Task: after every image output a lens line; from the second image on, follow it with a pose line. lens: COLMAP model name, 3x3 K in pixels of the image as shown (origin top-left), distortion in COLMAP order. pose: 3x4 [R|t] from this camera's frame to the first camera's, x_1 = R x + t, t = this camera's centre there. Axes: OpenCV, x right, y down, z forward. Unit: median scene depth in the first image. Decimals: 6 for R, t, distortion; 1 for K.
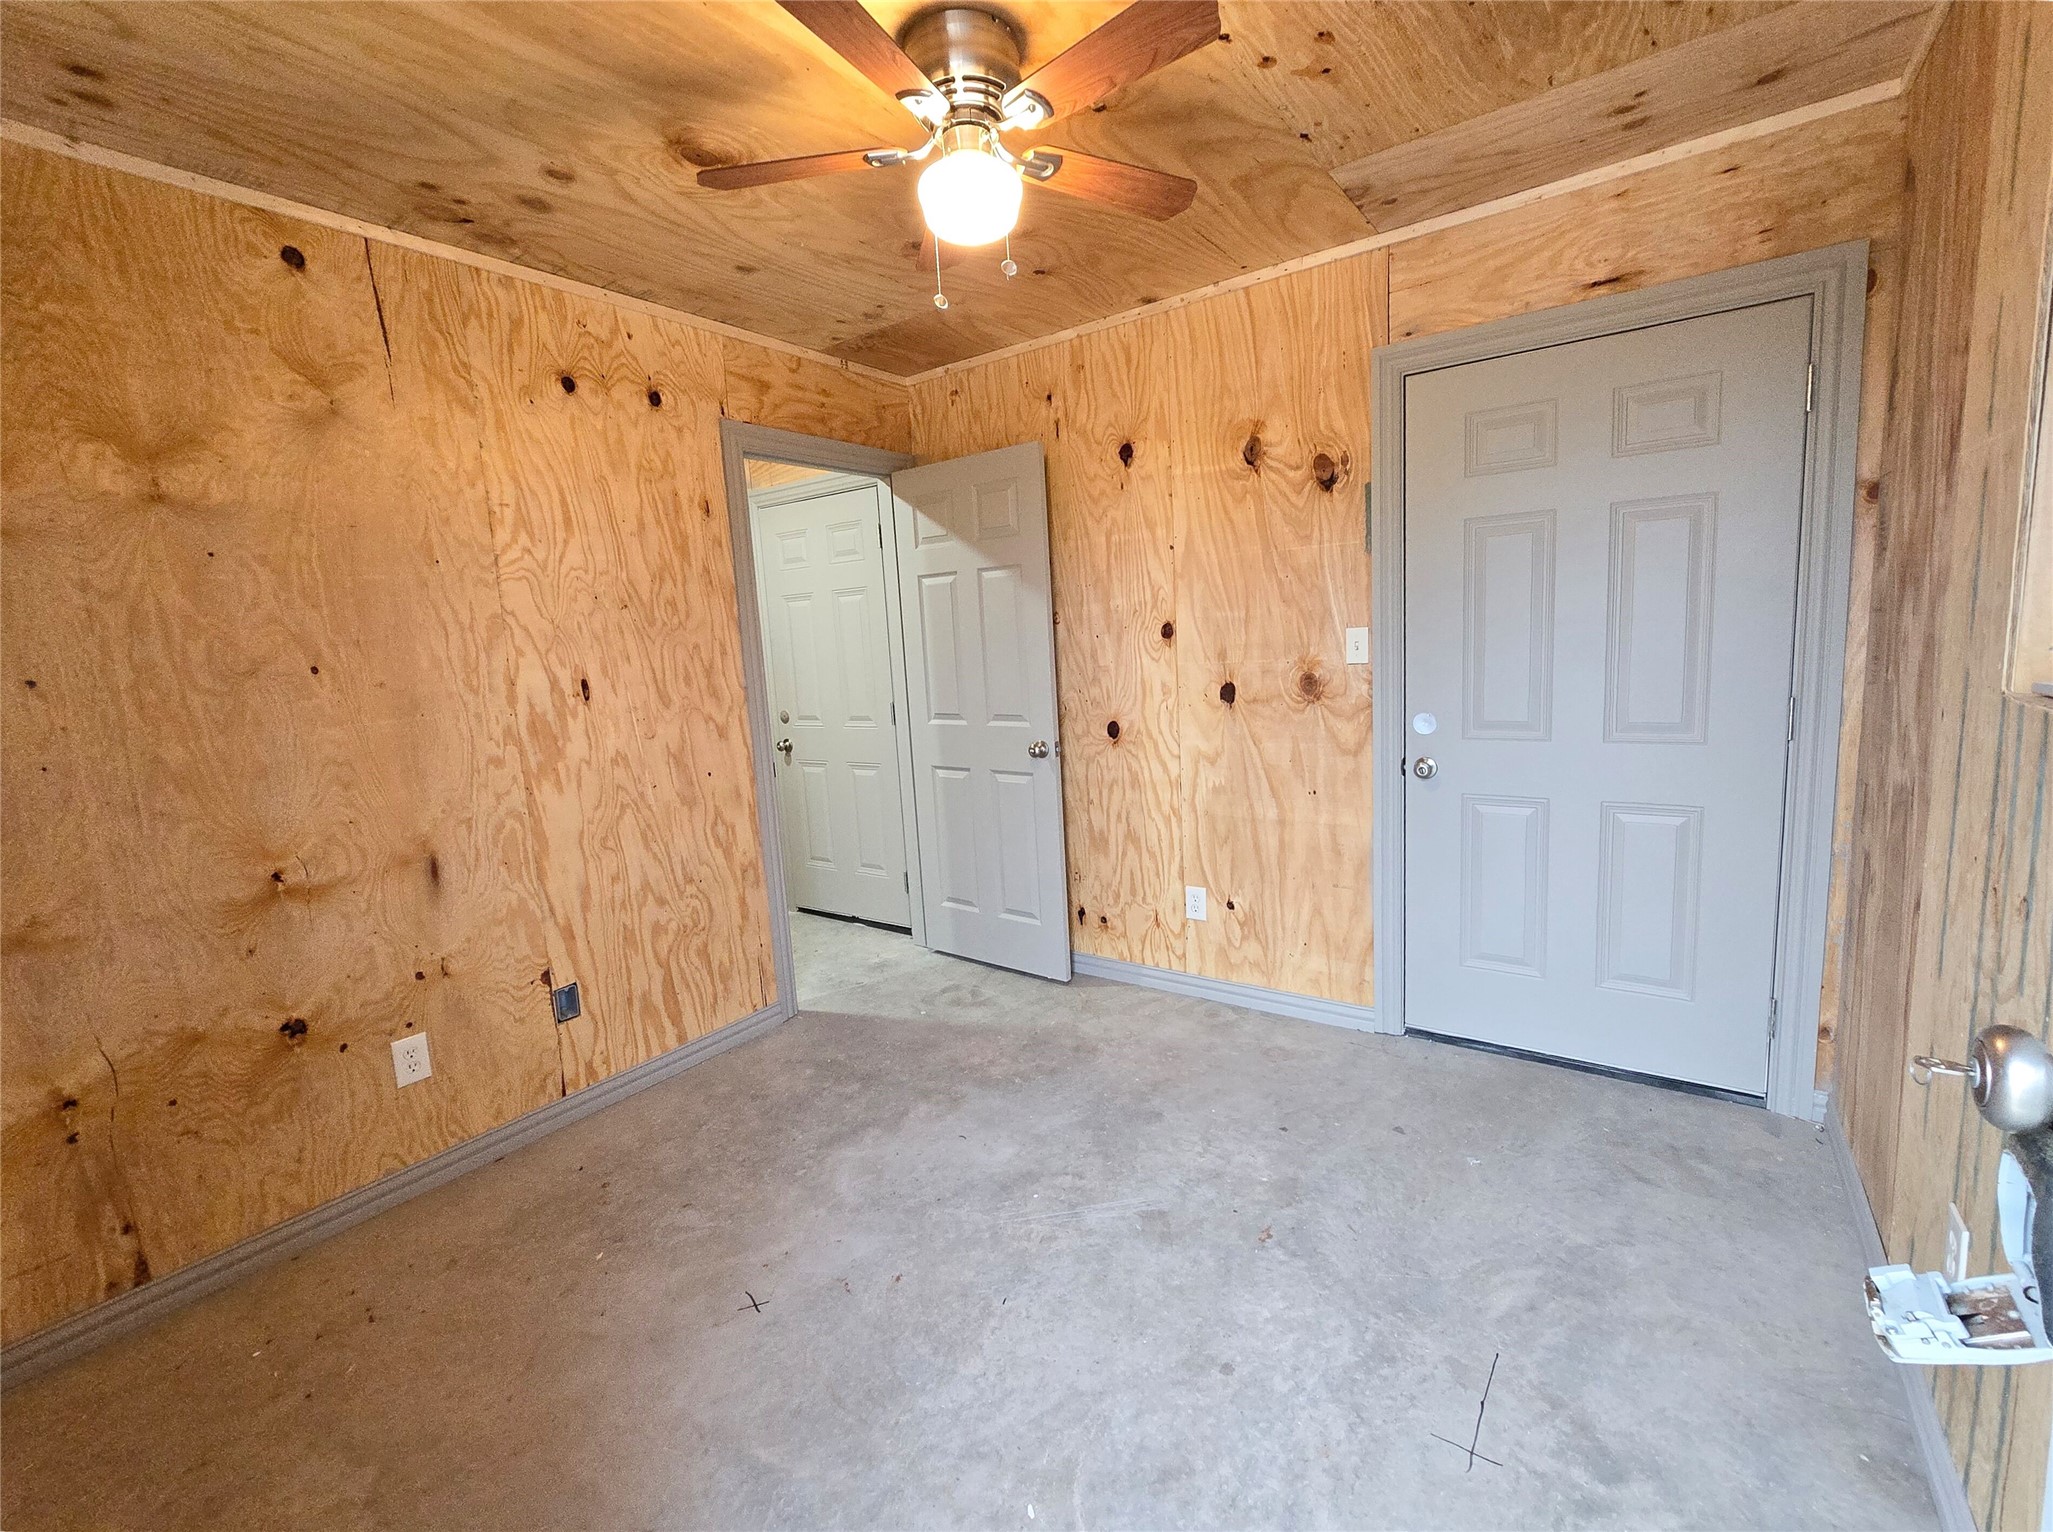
lens RADIAL K [[844.4, 0, 1047.6], [0, 844.4, 755.3], [0, 0, 1]] dist [0.001370, -0.000309]
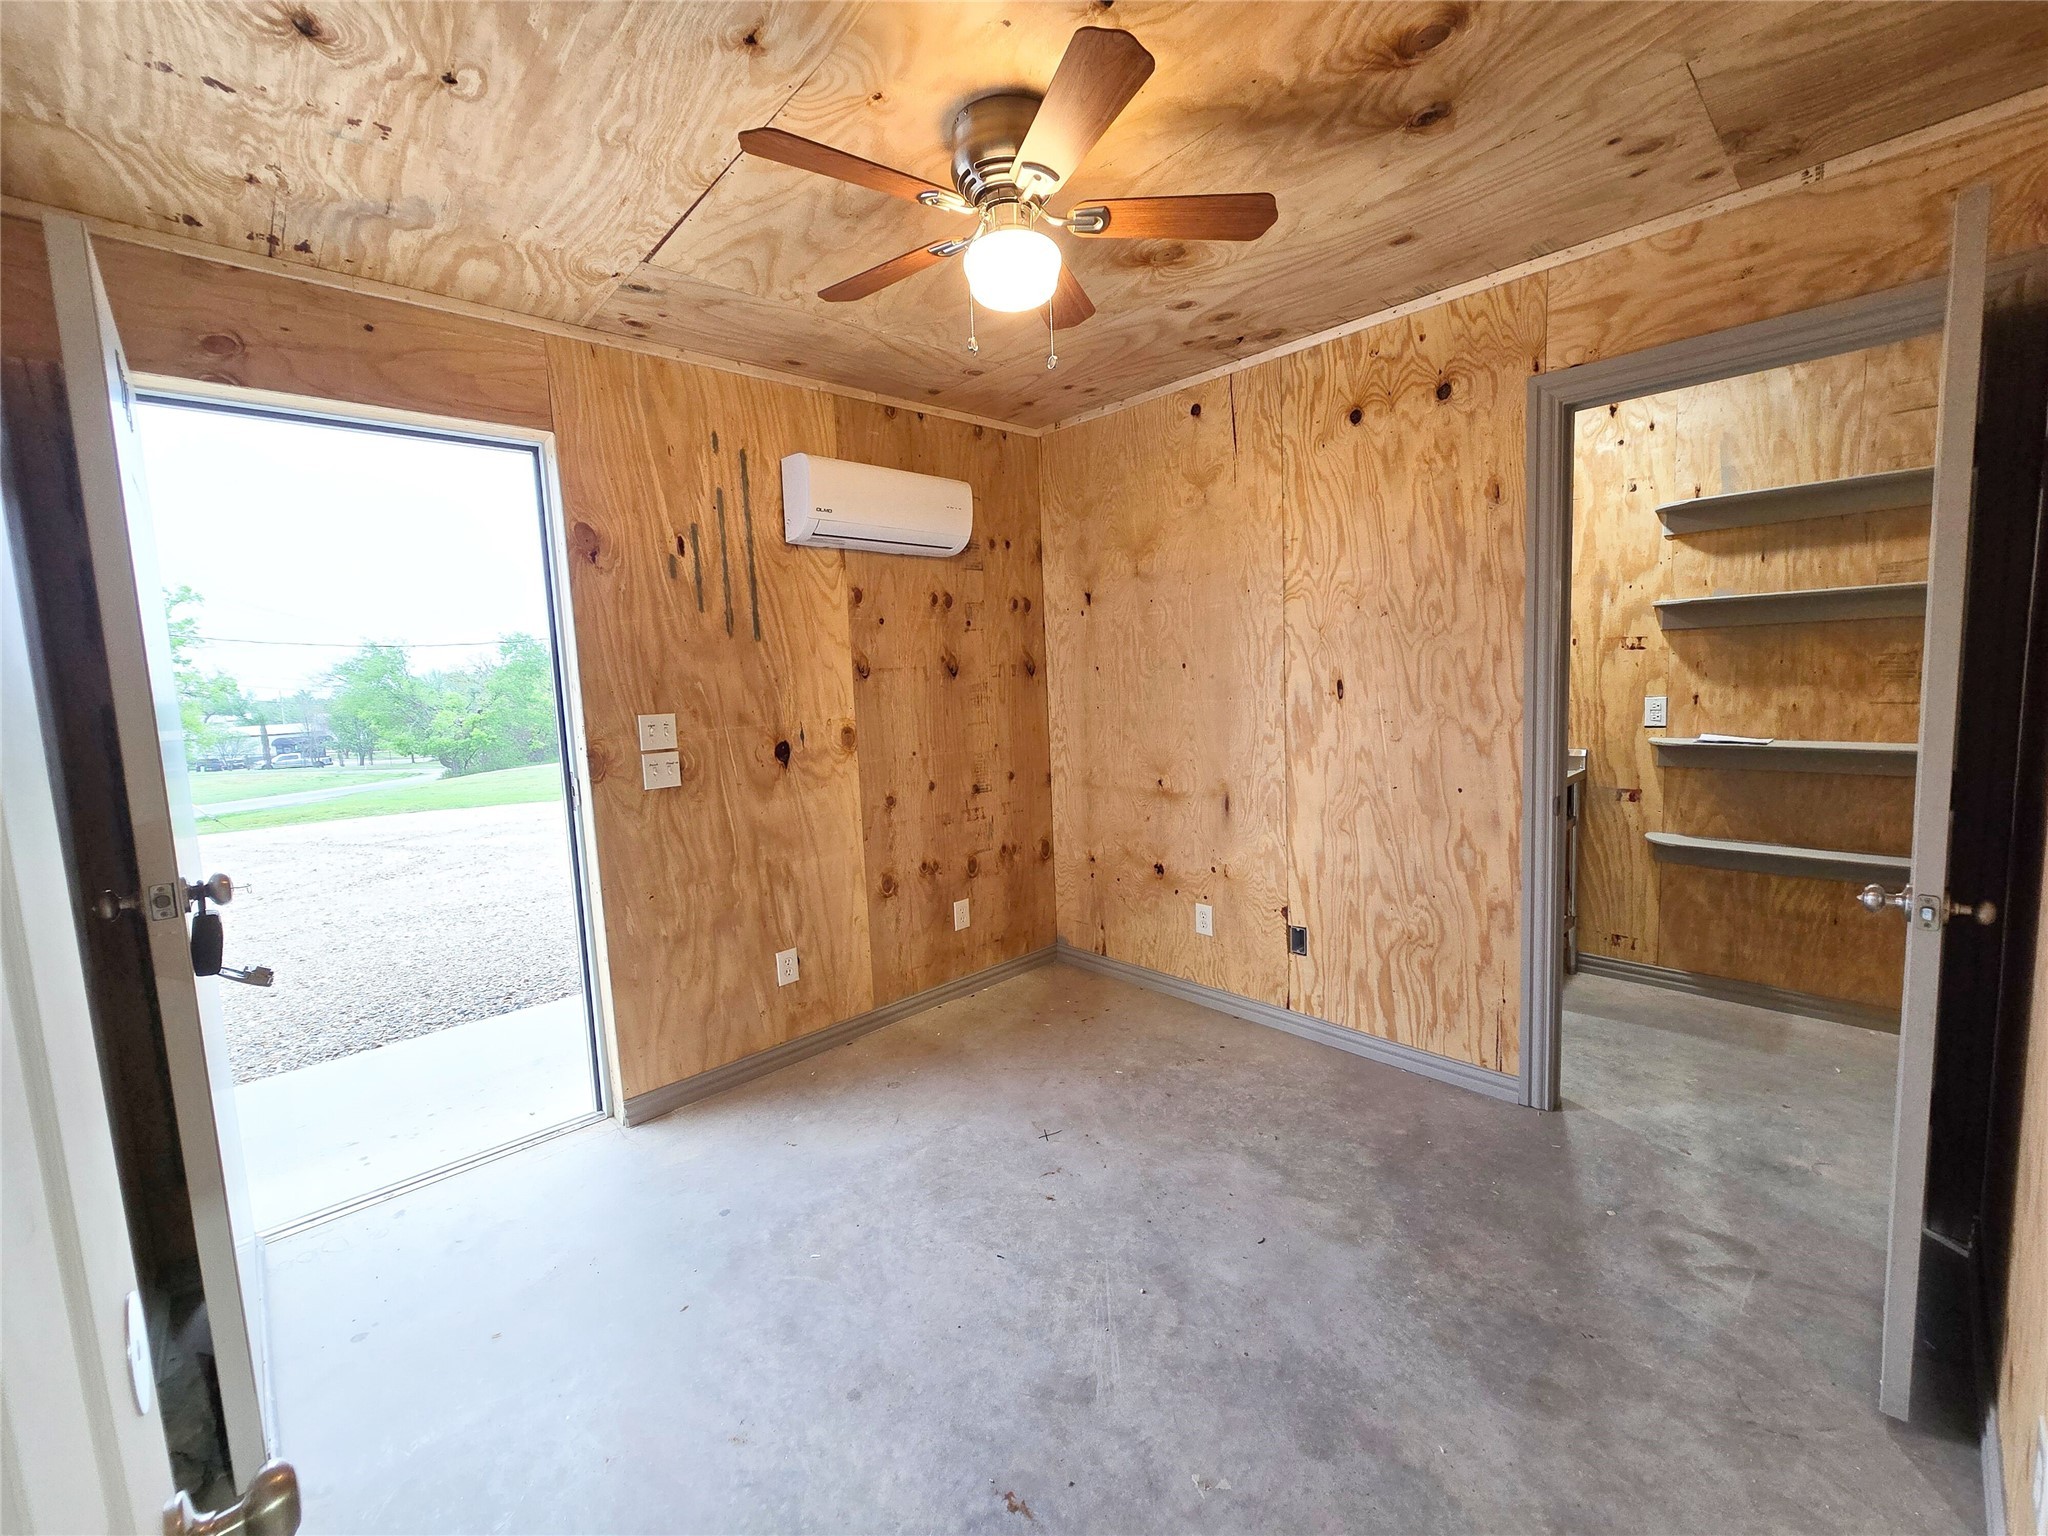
lens RADIAL K [[842.3, 0, 1044.3], [0, 842.3, 763.6], [0, 0, 1]] dist [0.001370, -0.000309]
pose [[-0.160046, 0.177845, -0.970956, 0.635357], [-0.087371, 0.977223, 0.193395, -0.163610], [0.983235, 0.115785, -0.140862, 0.774431]]
